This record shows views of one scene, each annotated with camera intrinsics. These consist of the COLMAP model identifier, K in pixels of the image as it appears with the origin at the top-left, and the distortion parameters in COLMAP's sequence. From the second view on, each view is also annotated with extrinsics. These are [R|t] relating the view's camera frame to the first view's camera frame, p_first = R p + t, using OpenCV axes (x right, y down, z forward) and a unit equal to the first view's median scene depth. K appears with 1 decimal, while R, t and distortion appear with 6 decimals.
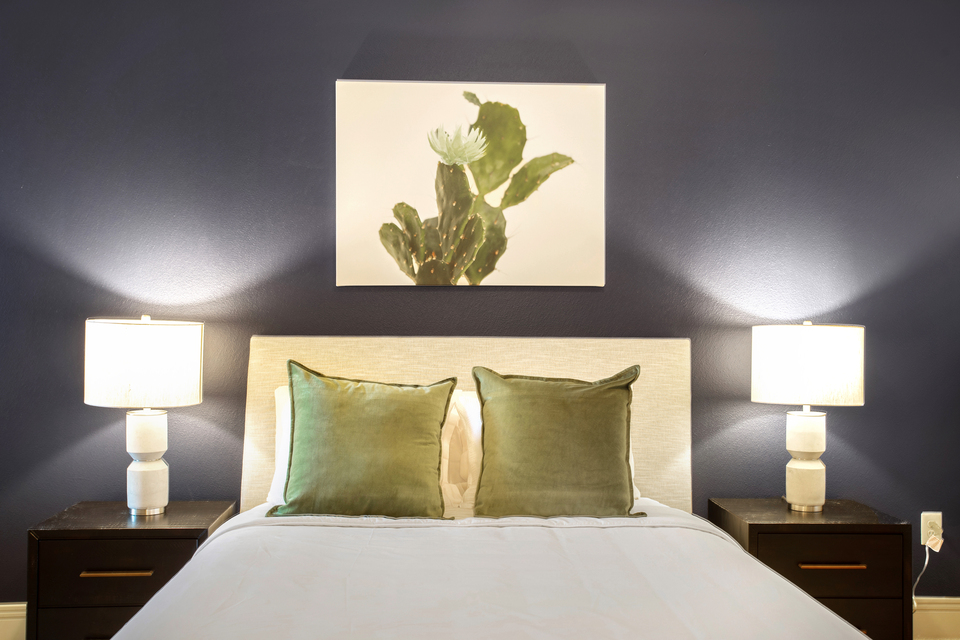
lens RADIAL K [[941.6, 0, 480.0], [0, 941.6, 320.0], [0, 0, 1]] dist [-0.001794, -0.000385]
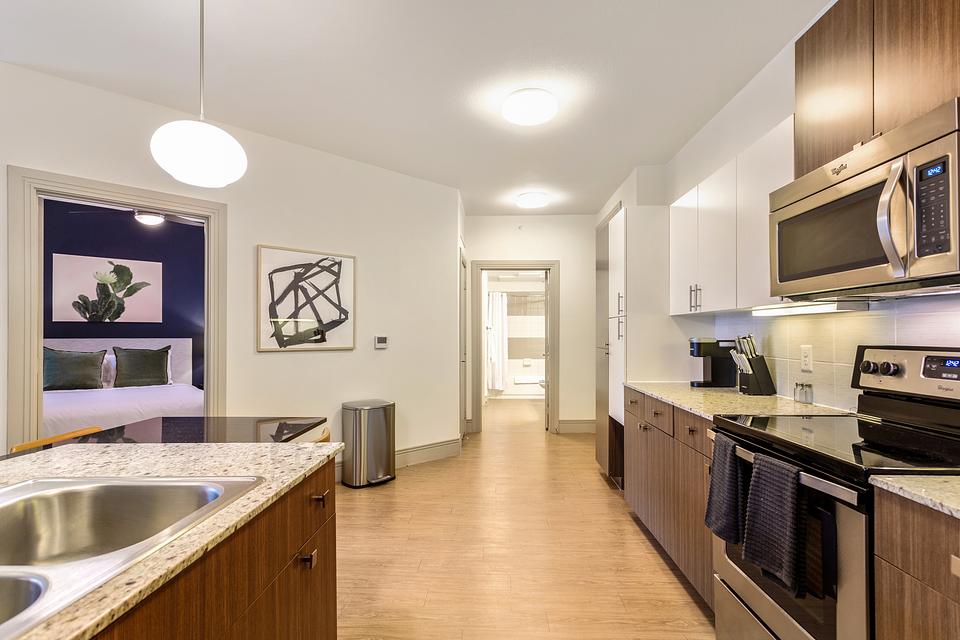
lens RADIAL K [[467.7, 0, 481.1], [0, 467.7, 332.6], [0, 0, 1]] dist [-0.000591, -0.000231]
pose [[0.774536, -0.001640, 0.632527, -0.039087], [0.005482, 0.999976, -0.004120, 0.011773], [-0.632506, 0.006659, 0.774527, -0.999763]]
